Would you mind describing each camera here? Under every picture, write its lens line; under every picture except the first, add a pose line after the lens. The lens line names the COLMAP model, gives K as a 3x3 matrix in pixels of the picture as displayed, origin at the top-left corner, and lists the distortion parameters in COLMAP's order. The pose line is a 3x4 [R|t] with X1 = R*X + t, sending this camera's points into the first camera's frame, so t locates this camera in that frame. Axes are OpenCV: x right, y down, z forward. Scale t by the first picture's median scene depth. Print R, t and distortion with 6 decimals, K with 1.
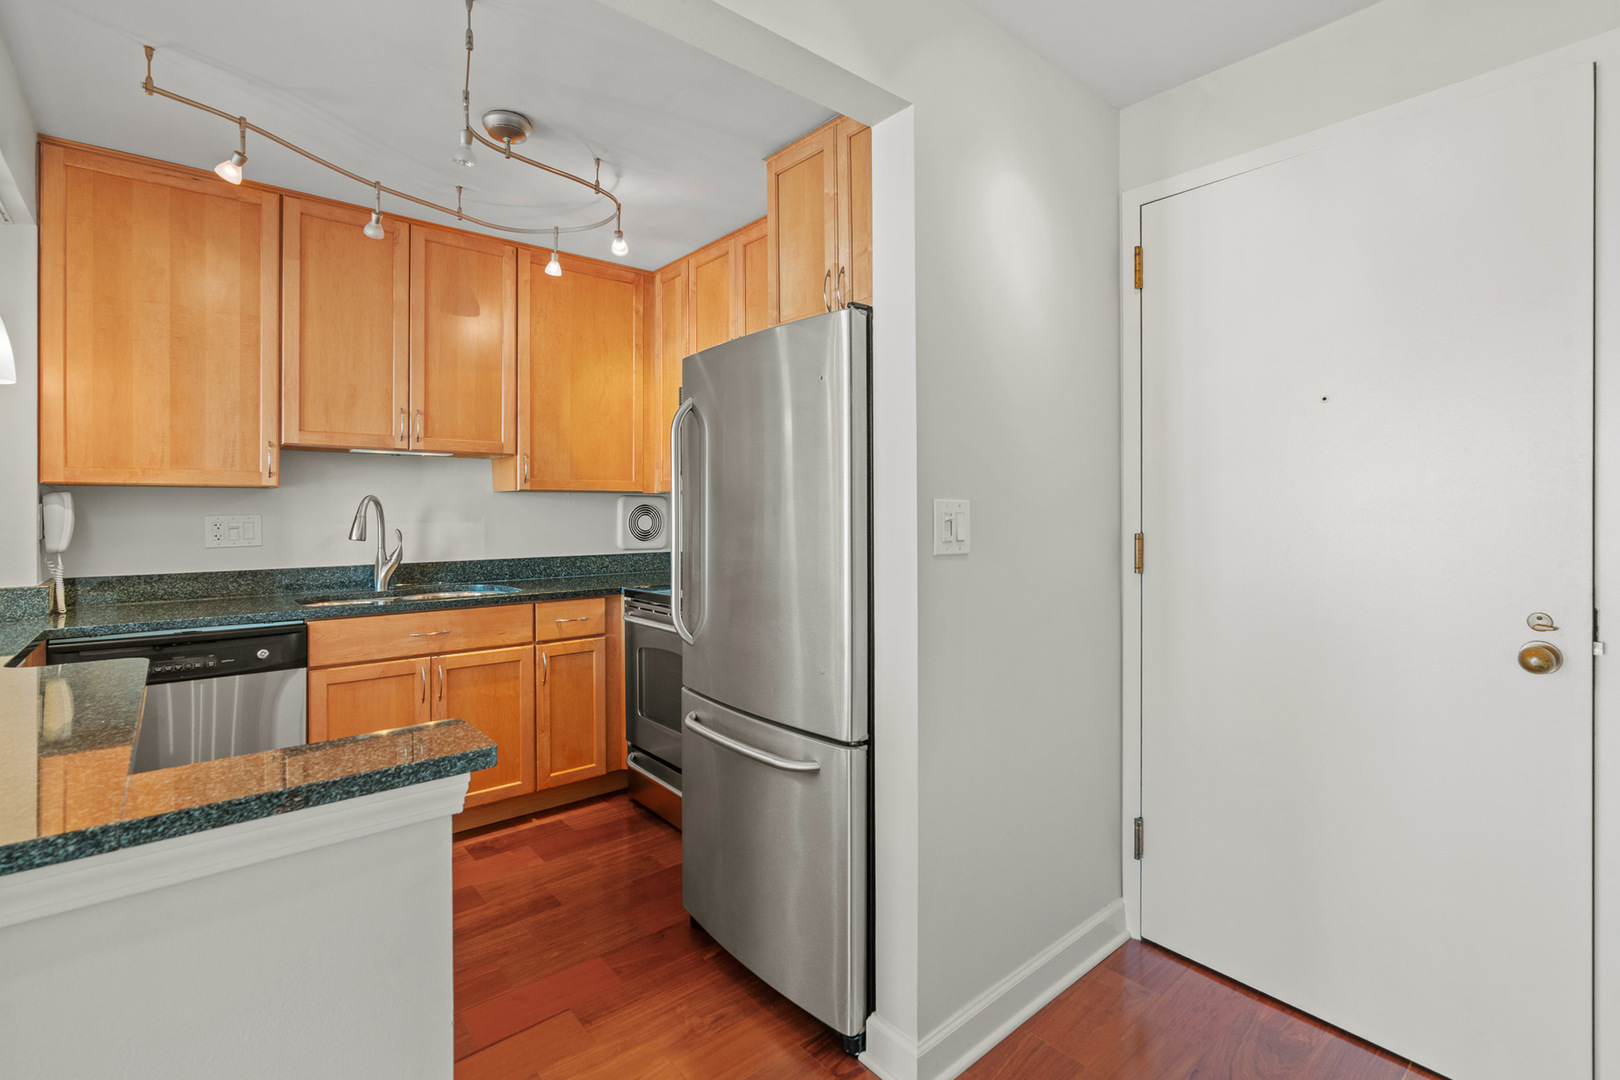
lens RADIAL K [[742.8, 0, 813.9], [0, 742.8, 510.5], [0, 0, 1]] dist [-0.002105, 0.000229]
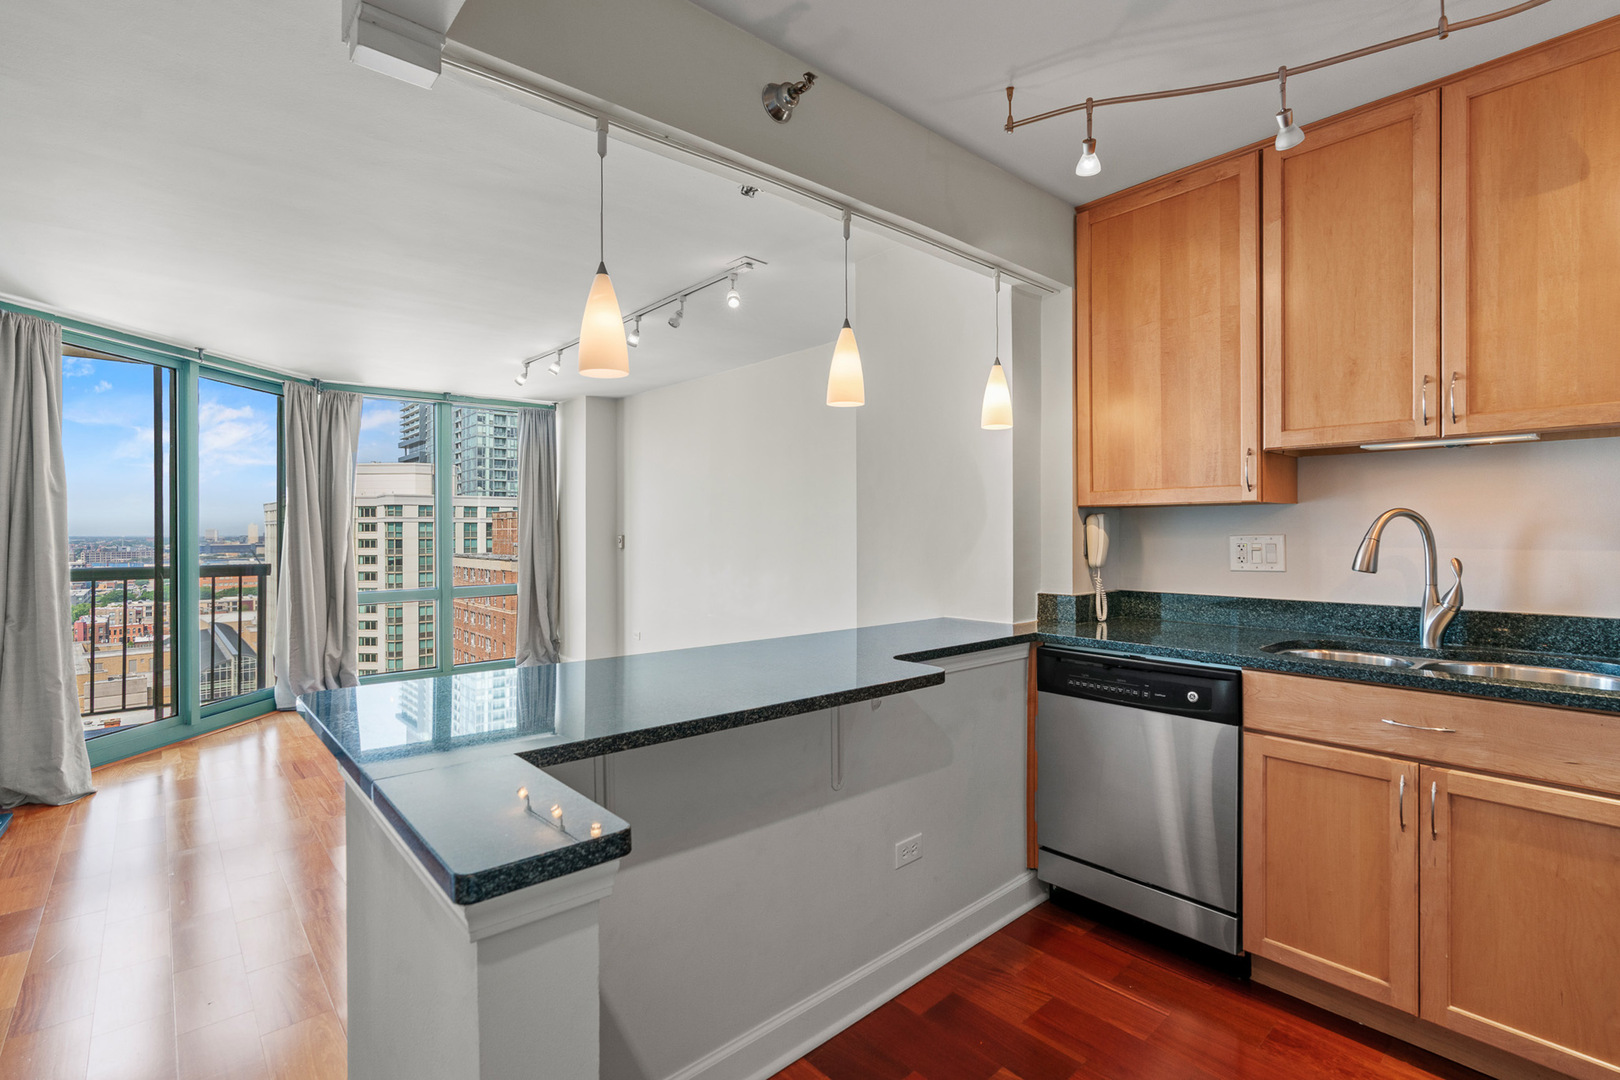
lens RADIAL K [[748.3, 0, 818.0], [0, 748.3, 530.6], [0, 0, 1]] dist [-0.001632, 0.000450]
pose [[0.028162, 0.002622, -0.999600, 0.102188], [0.003032, 0.999992, 0.002708, -0.003490], [0.999599, -0.003107, 0.028154, 0.475754]]
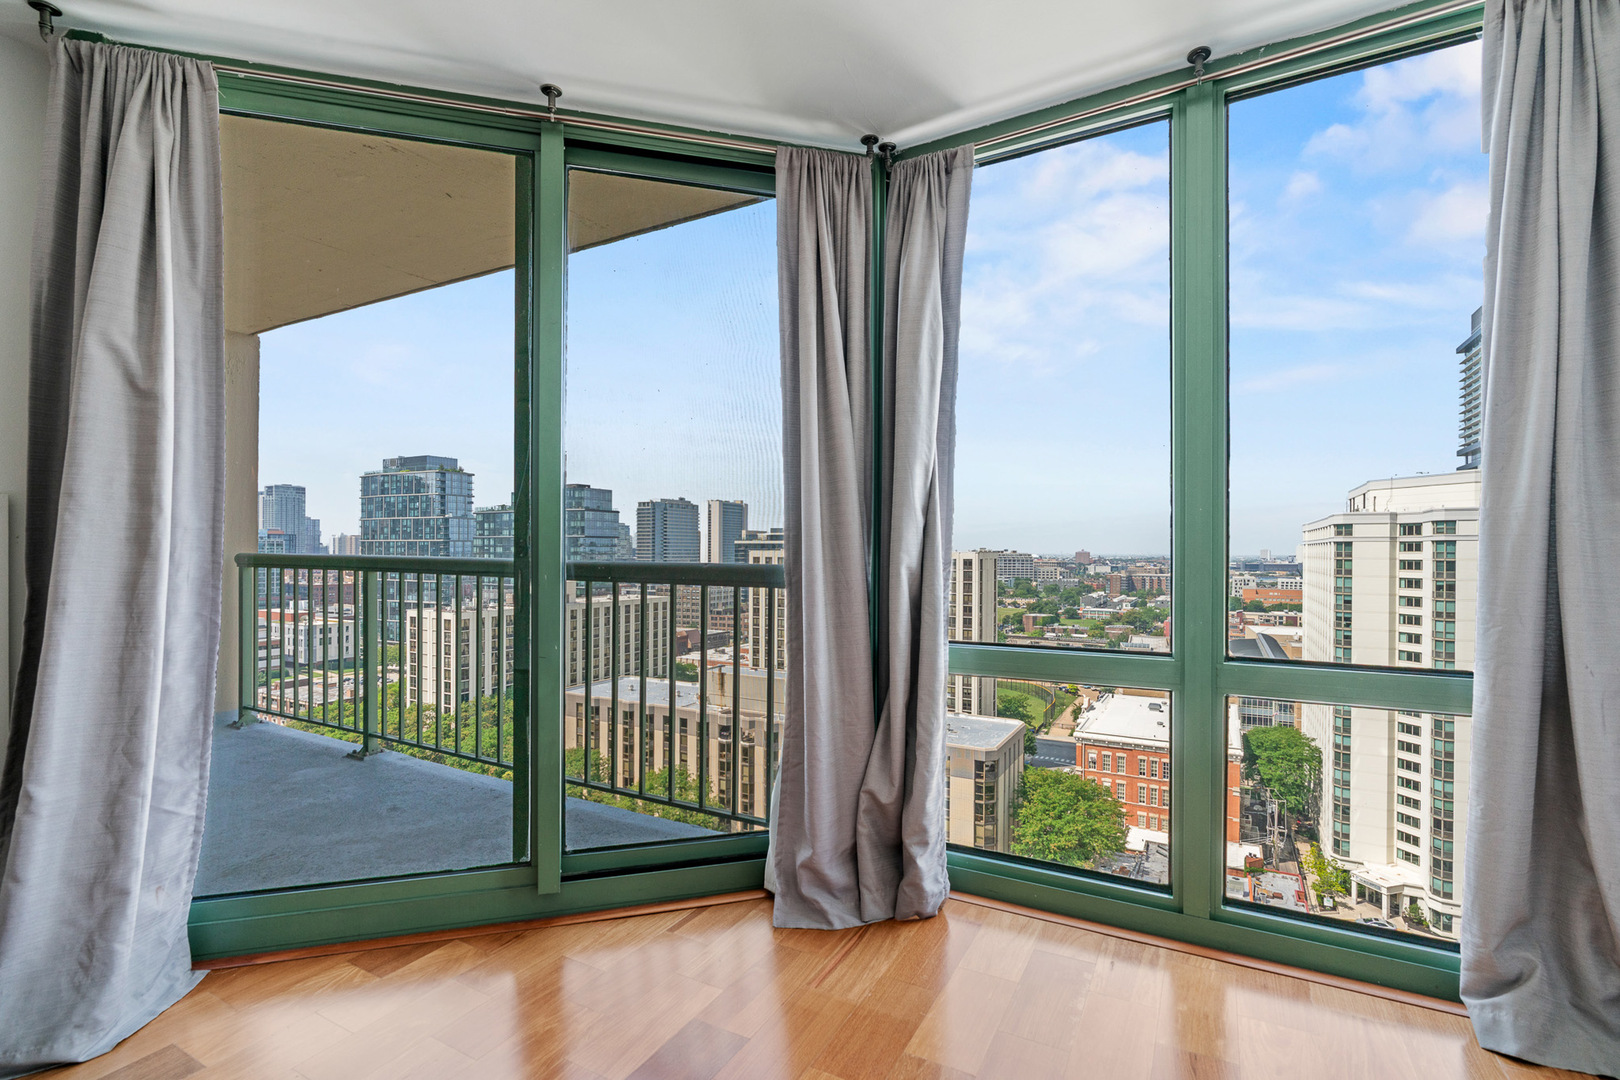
lens RADIAL K [[737.7, 0, 815.5], [0, 737.7, 549.5], [0, 0, 1]] dist [-0.004669, 0.001158]
pose [[-0.932614, -0.003060, -0.360863, -1.589792], [-0.003624, 0.999993, 0.000887, 0.065653], [0.360857, 0.002135, -0.932619, -0.042164]]
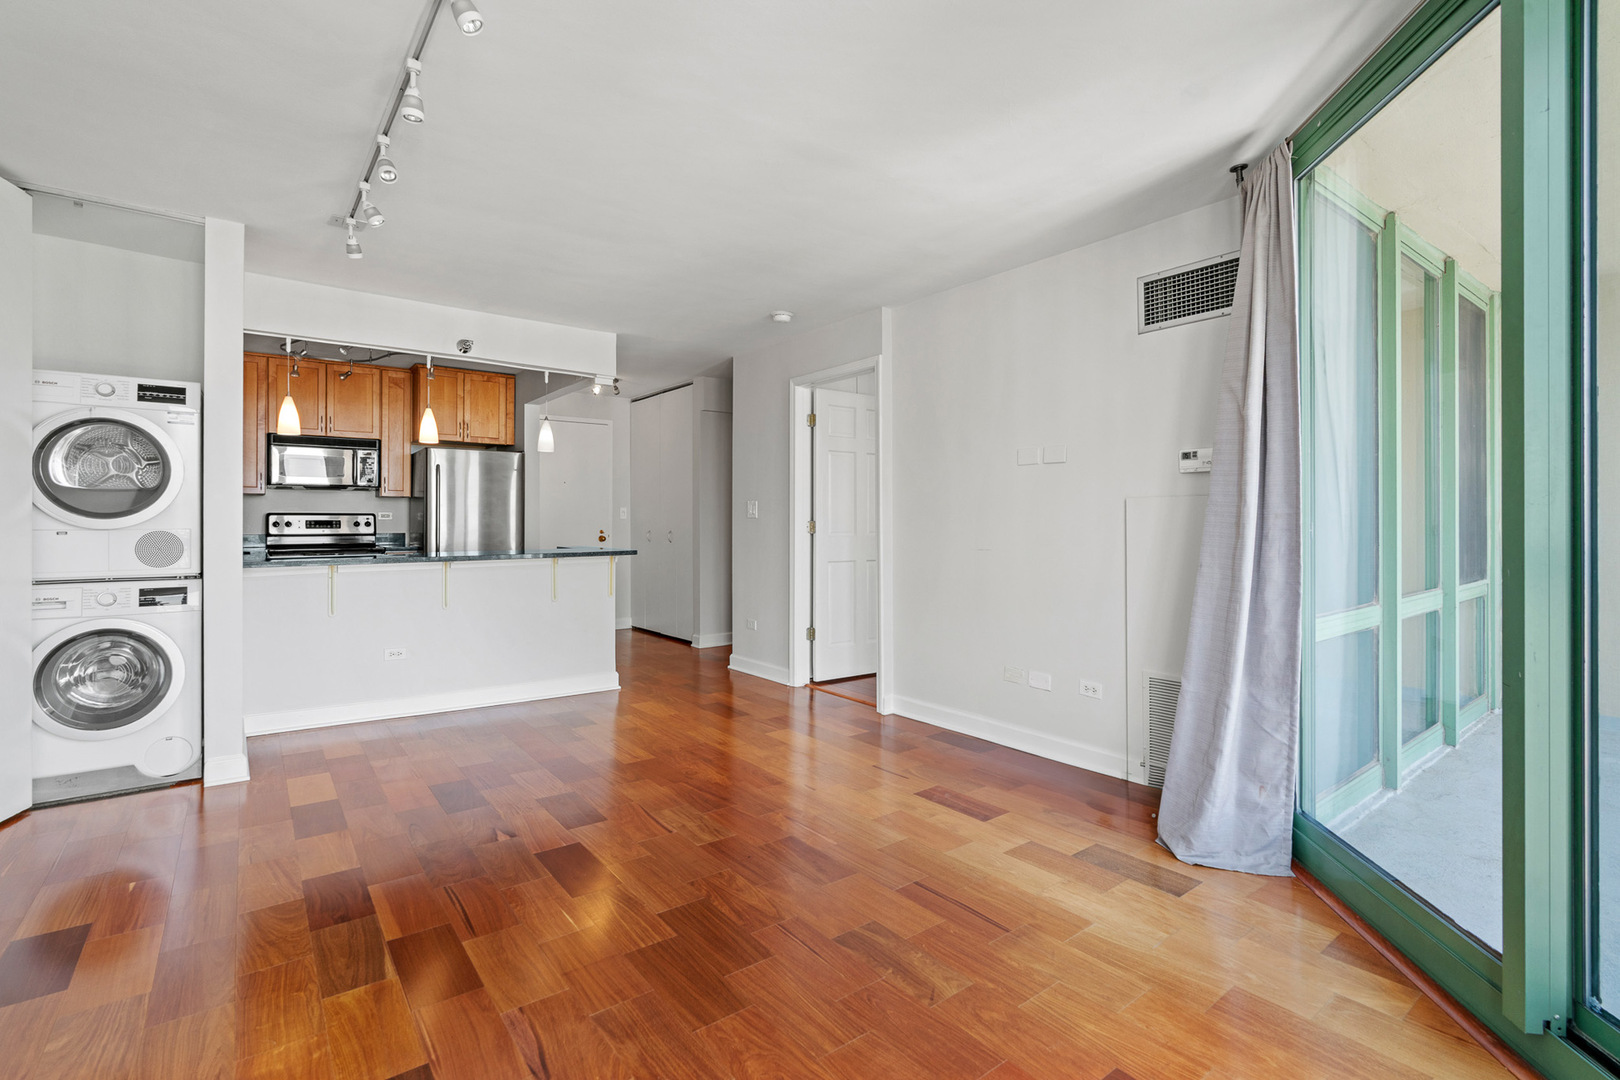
lens RADIAL K [[757.8, 0, 814.1], [0, 757.8, 525.2], [0, 0, 1]] dist [0.000098, 0.000702]
pose [[0.047197, -0.000298, 0.998886, -2.194203], [0.005265, 0.999986, 0.000050, 0.059013], [-0.998872, 0.005257, 0.047198, -0.380746]]
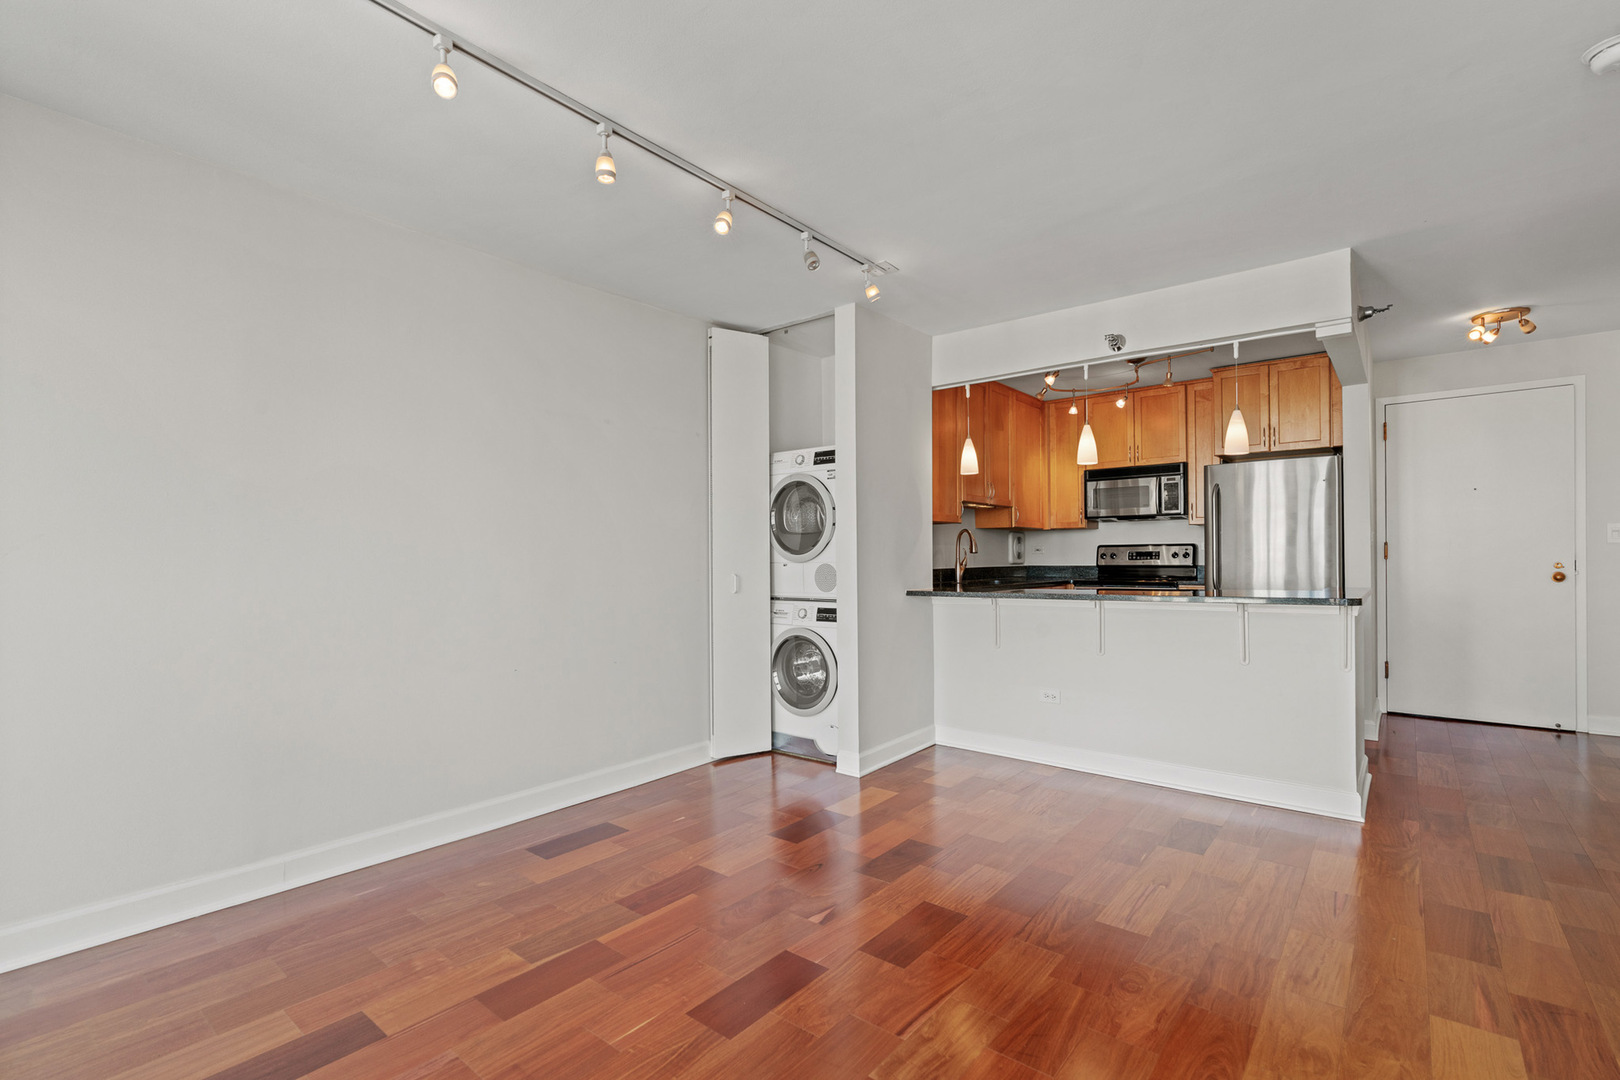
lens RADIAL K [[739.6, 0, 808.0], [0, 739.6, 564.2], [0, 0, 1]] dist [-0.002855, 0.000073]
pose [[0.981921, -0.008204, 0.189115, -1.399322], [0.007405, 0.999960, 0.004934, 0.055866], [-0.189148, -0.003445, 0.981942, -0.747971]]
